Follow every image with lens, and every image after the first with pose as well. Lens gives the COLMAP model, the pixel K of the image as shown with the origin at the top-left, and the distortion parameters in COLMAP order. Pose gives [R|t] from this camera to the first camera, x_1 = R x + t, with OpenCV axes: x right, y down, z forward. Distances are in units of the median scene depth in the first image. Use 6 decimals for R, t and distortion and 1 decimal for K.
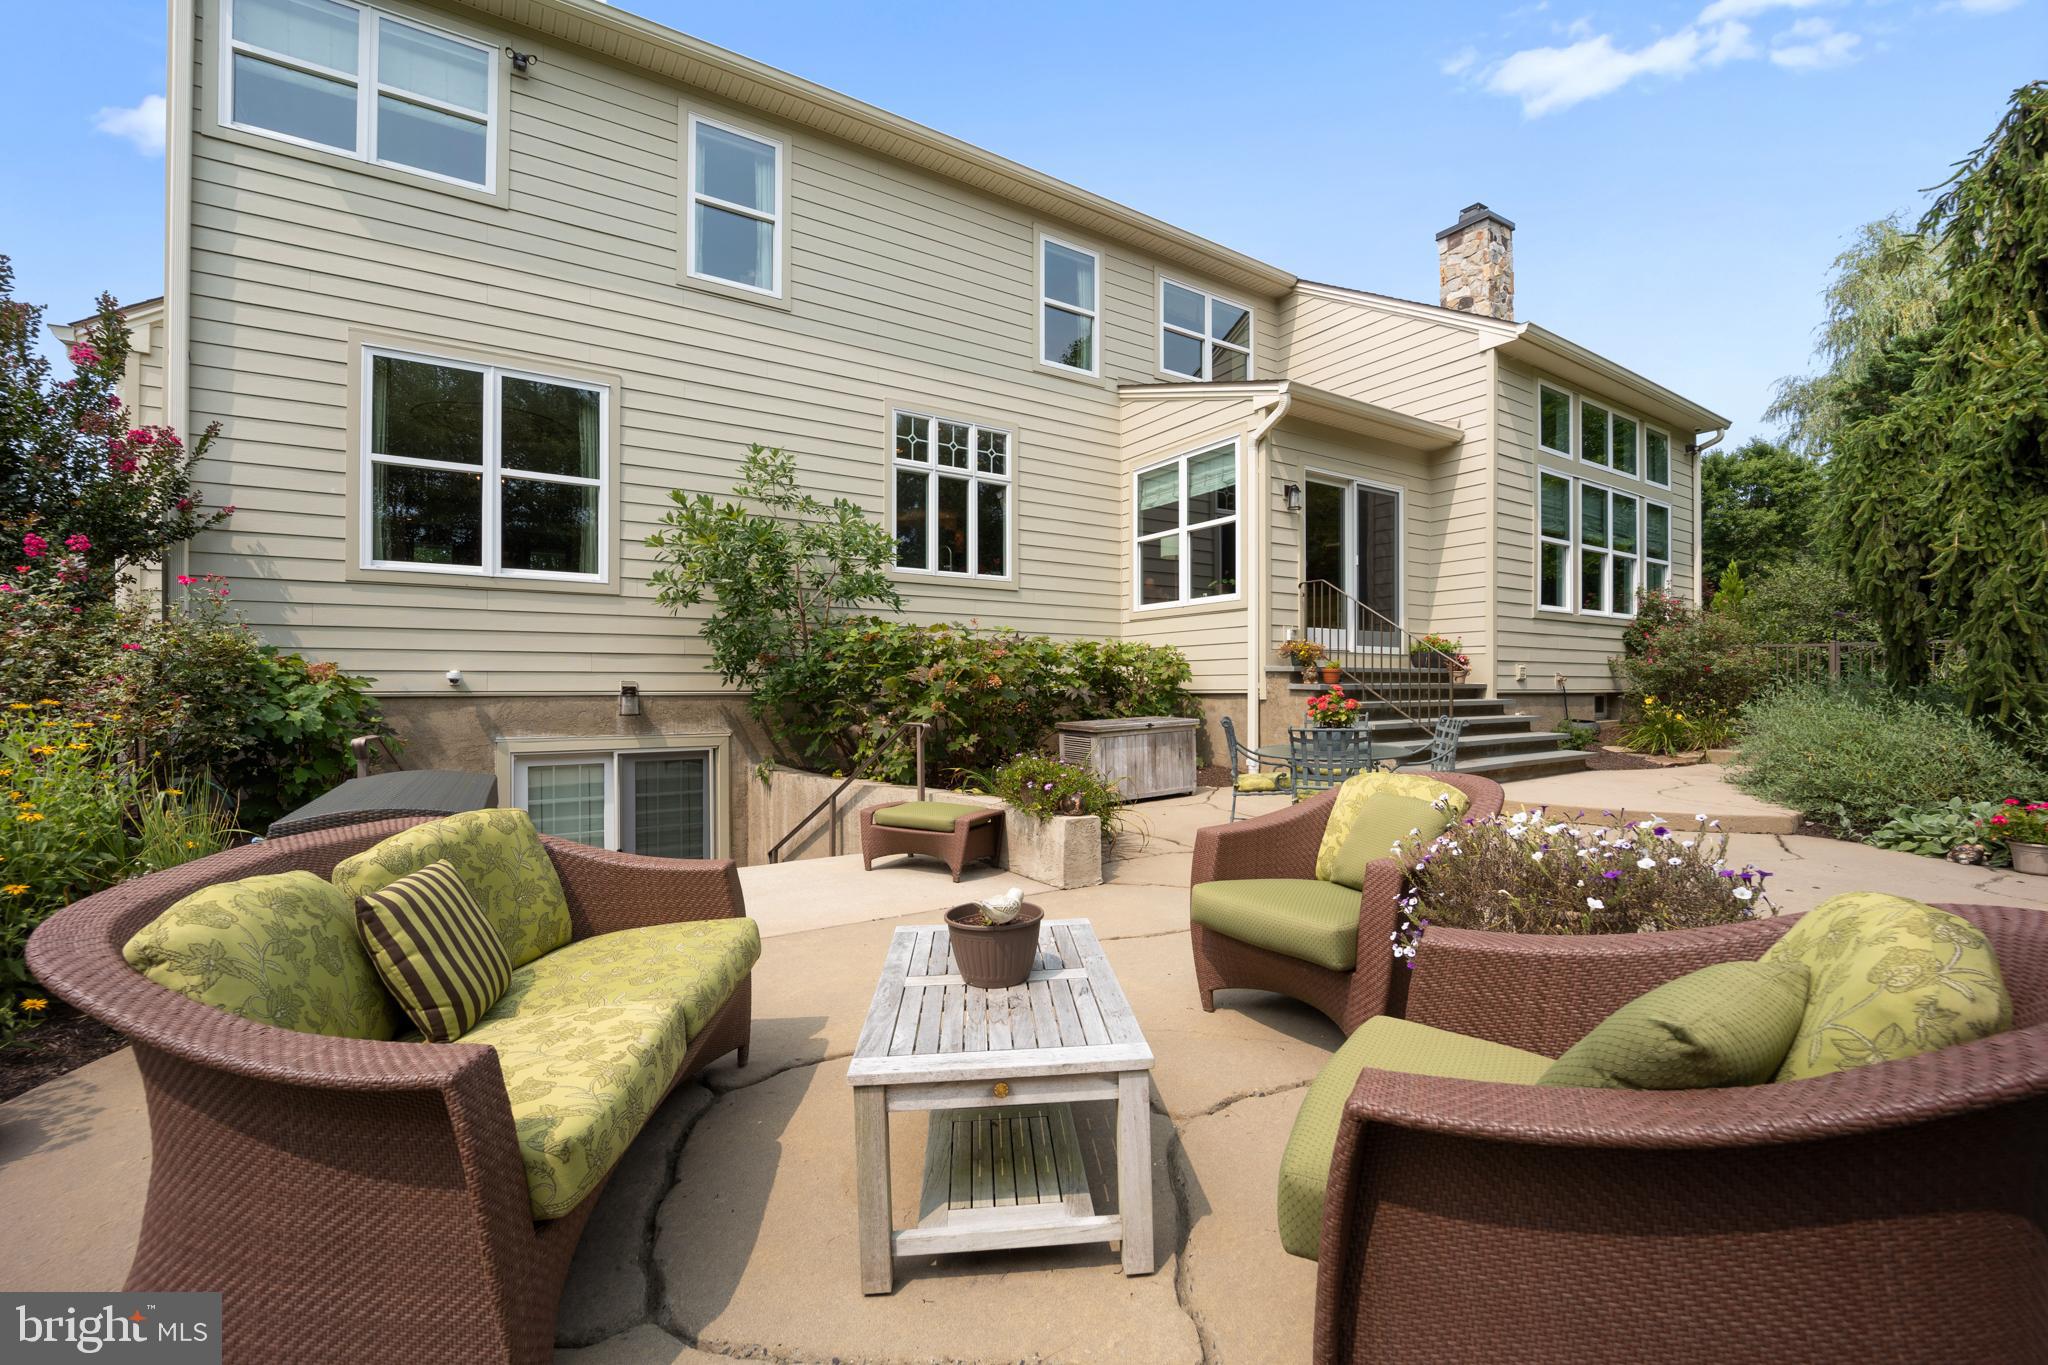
lens RADIAL K [[842.4, 0, 1030.4], [0, 842.4, 681.8], [0, 0, 1]] dist [-0.021544, -0.000070]
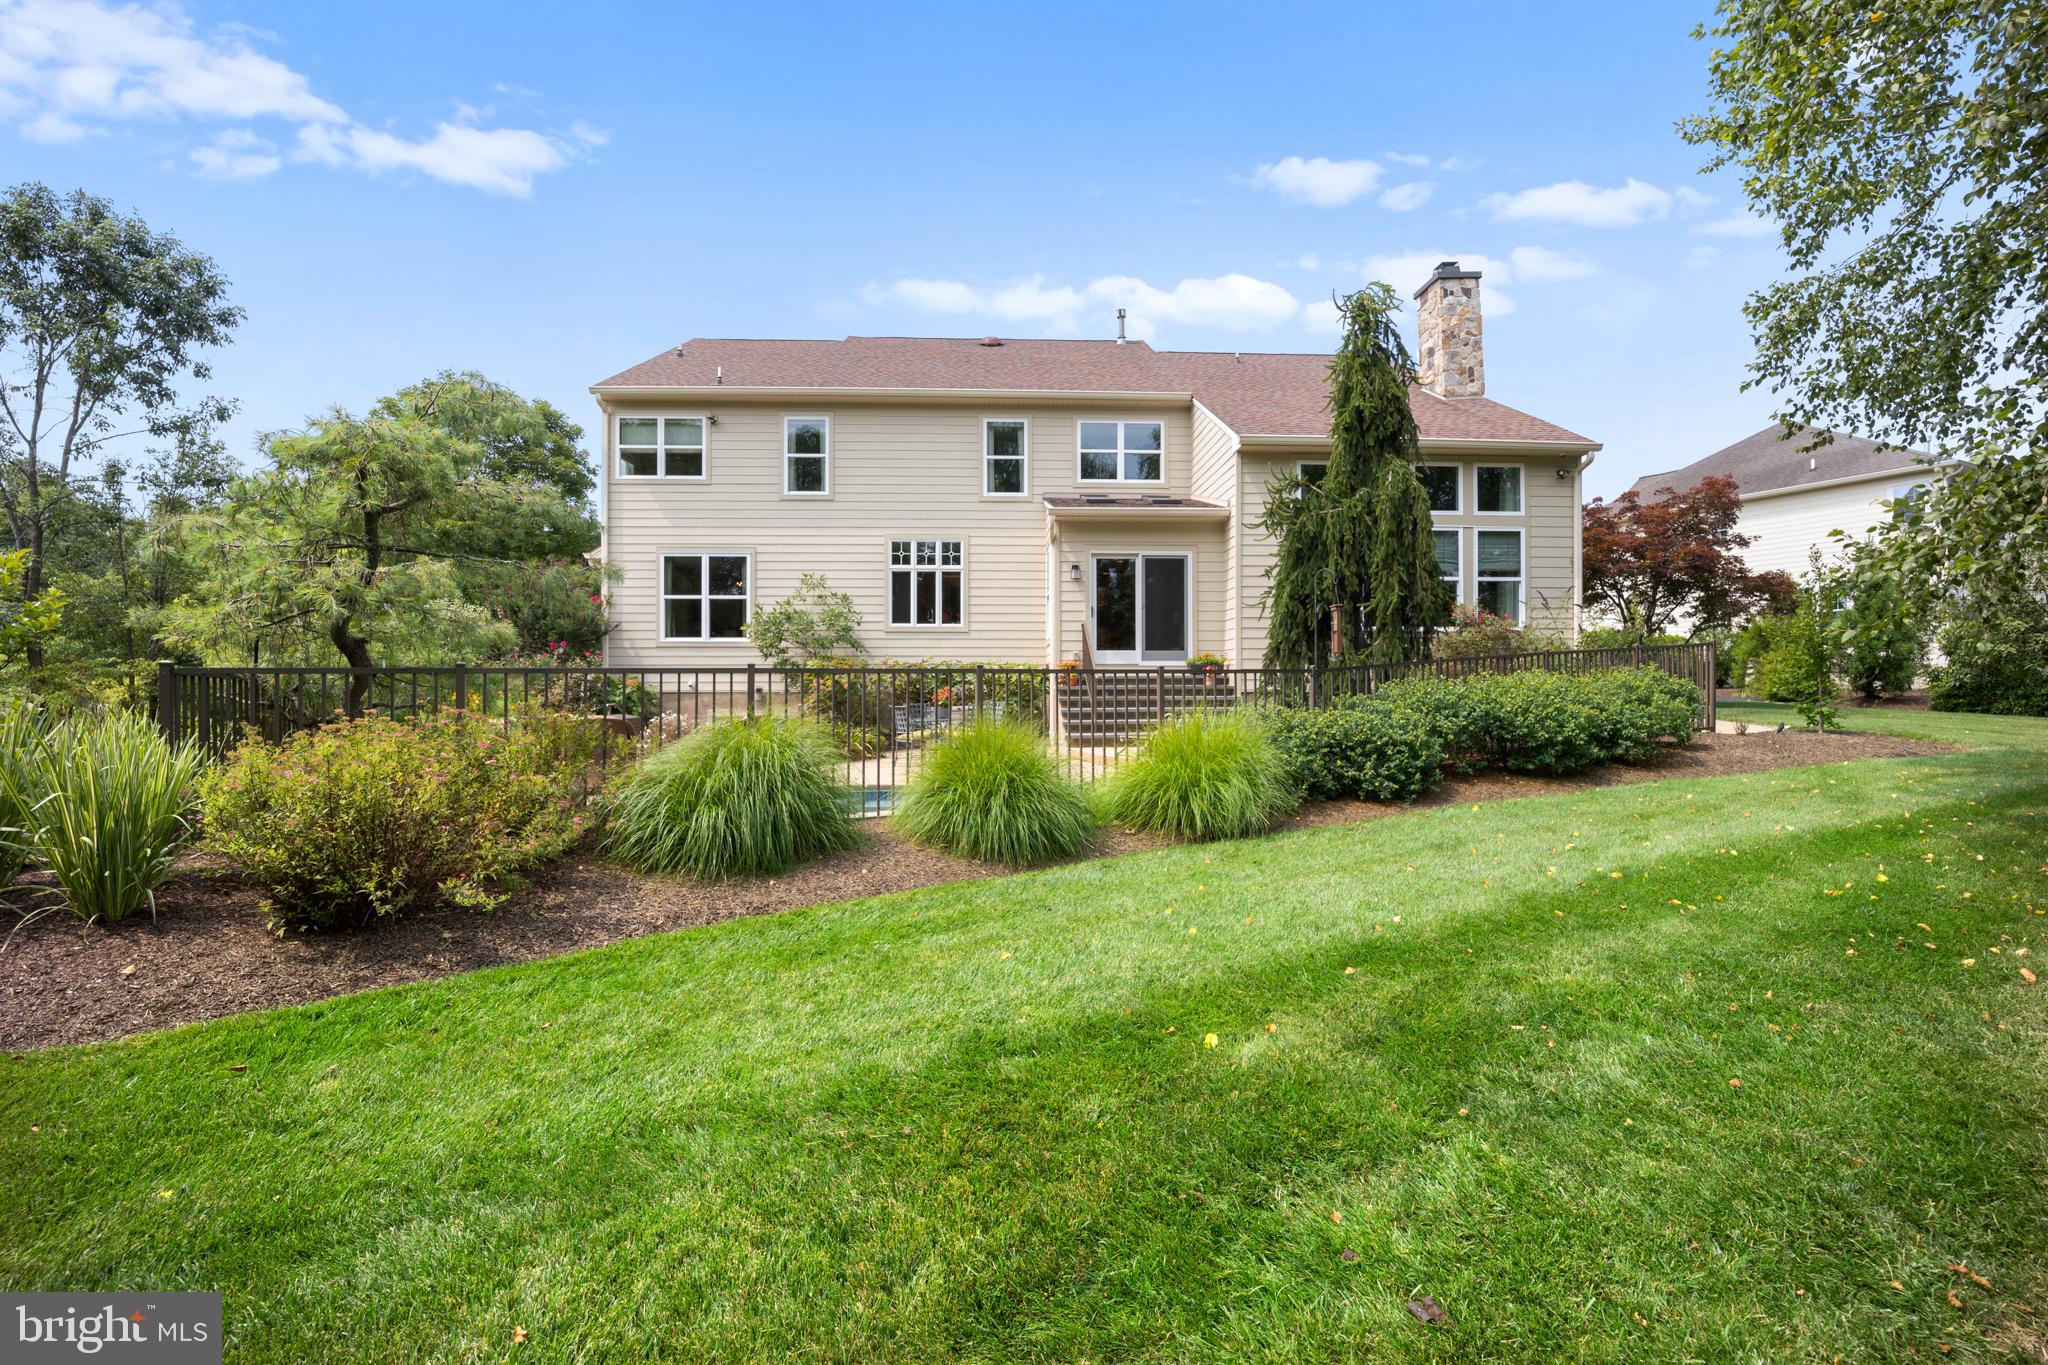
lens RADIAL K [[842.4, 0, 1018.4], [0, 842.4, 685.9], [0, 0, 1]] dist [-0.021544, -0.000070]
pose [[0.860629, -0.000954, -0.509232, 1.001787], [0.003650, 0.999984, 0.004294, -0.004550], [0.509220, -0.005554, 0.860619, -0.454924]]
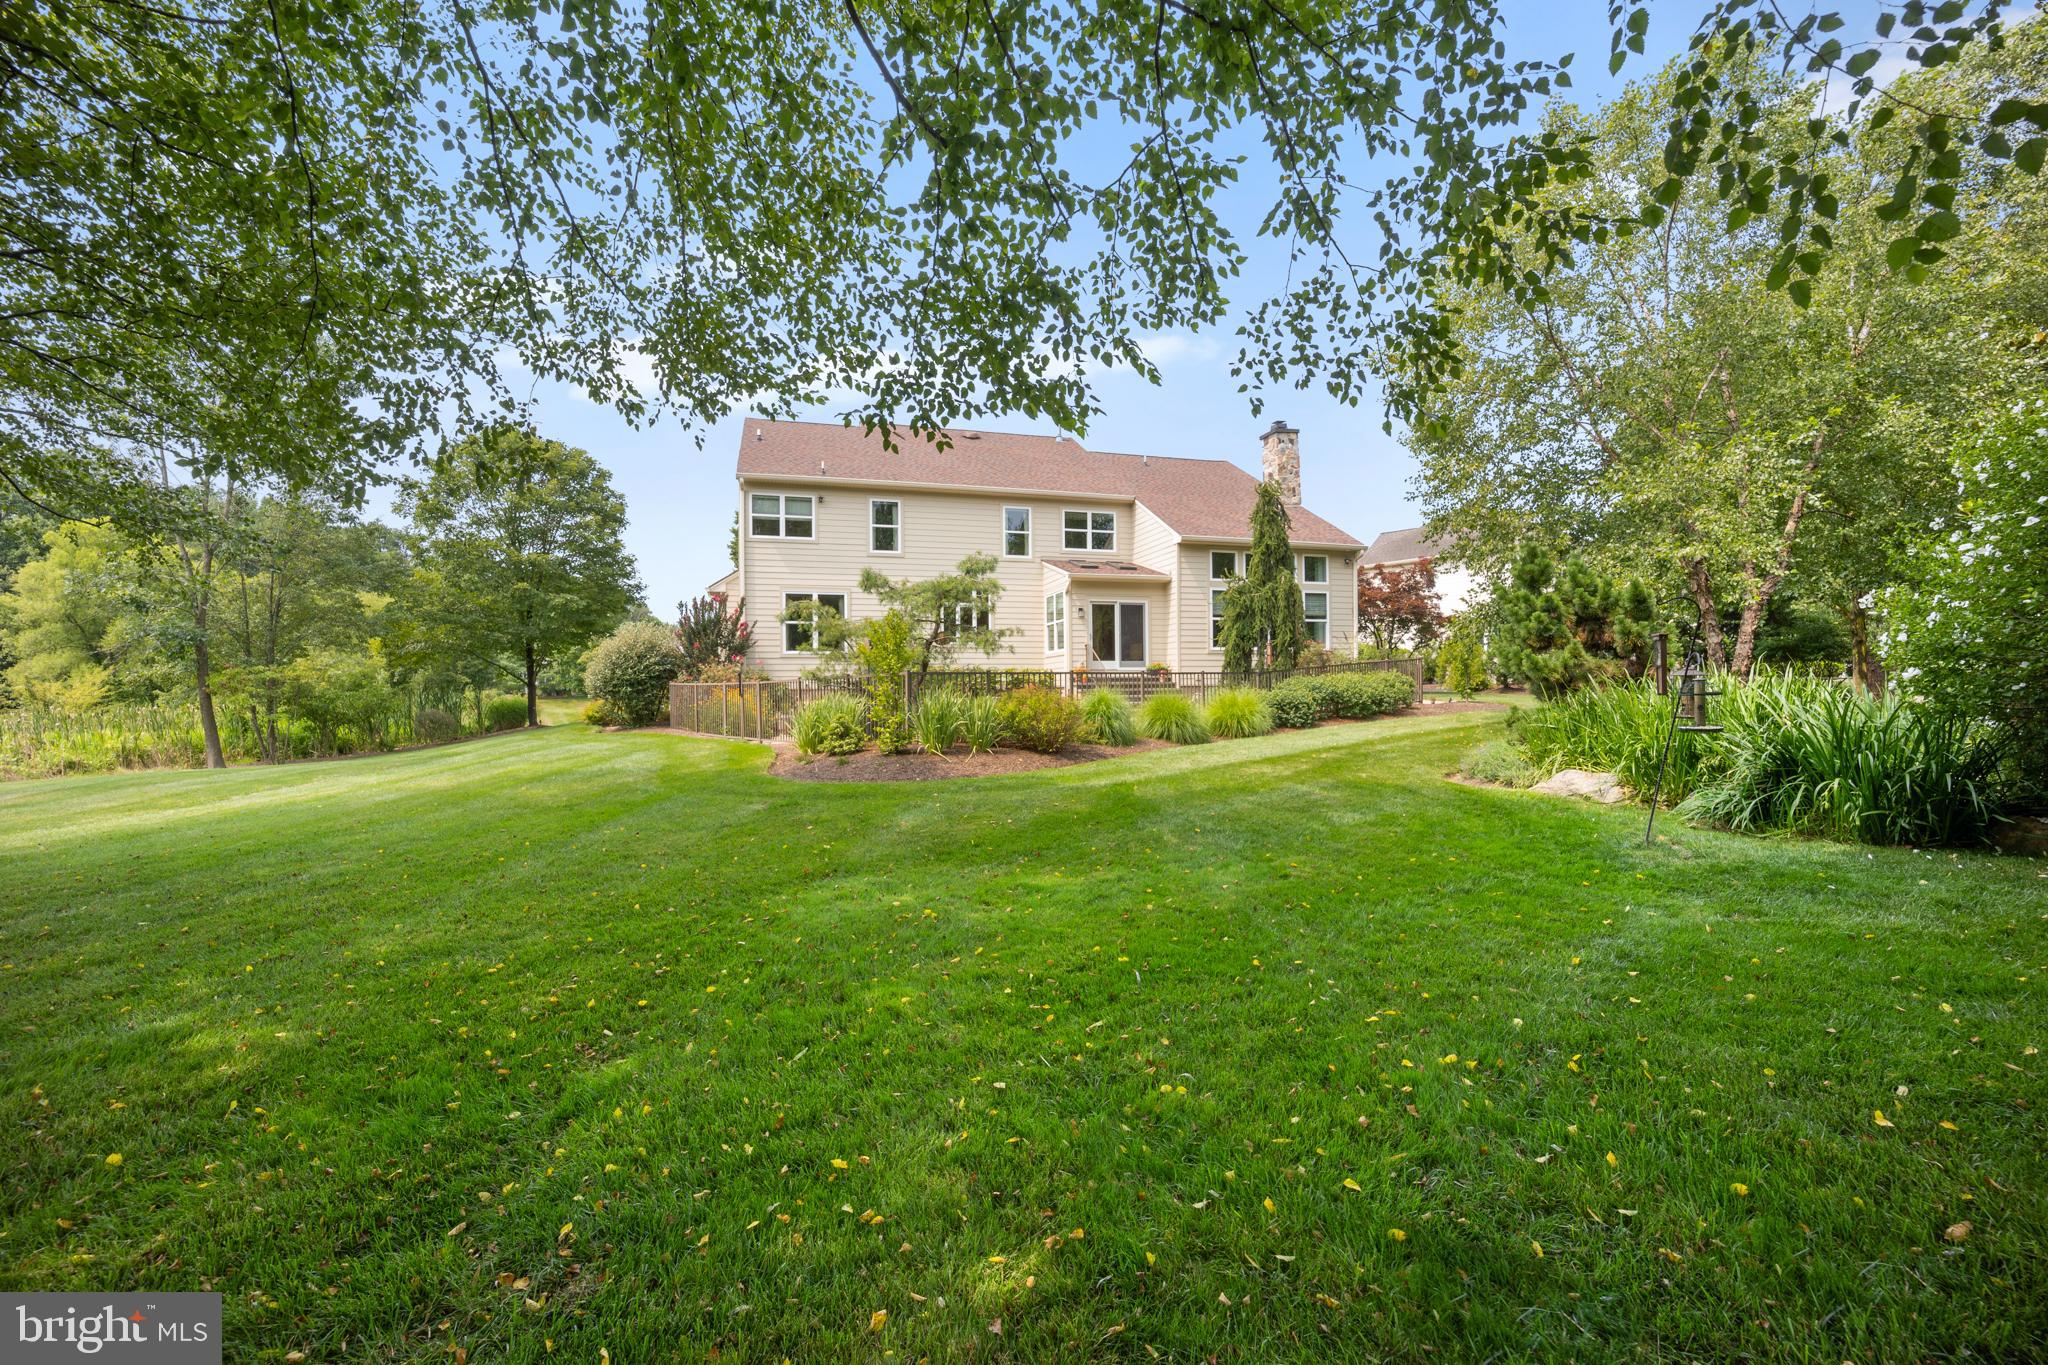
lens RADIAL K [[842.4, 0, 1034.1], [0, 842.4, 678.5], [0, 0, 1]] dist [-0.021544, -0.000070]
pose [[0.960330, -0.012494, -0.278584, 0.860819], [0.010882, 0.999914, -0.007332, 0.006276], [0.278652, 0.004010, 0.960384, -1.515941]]
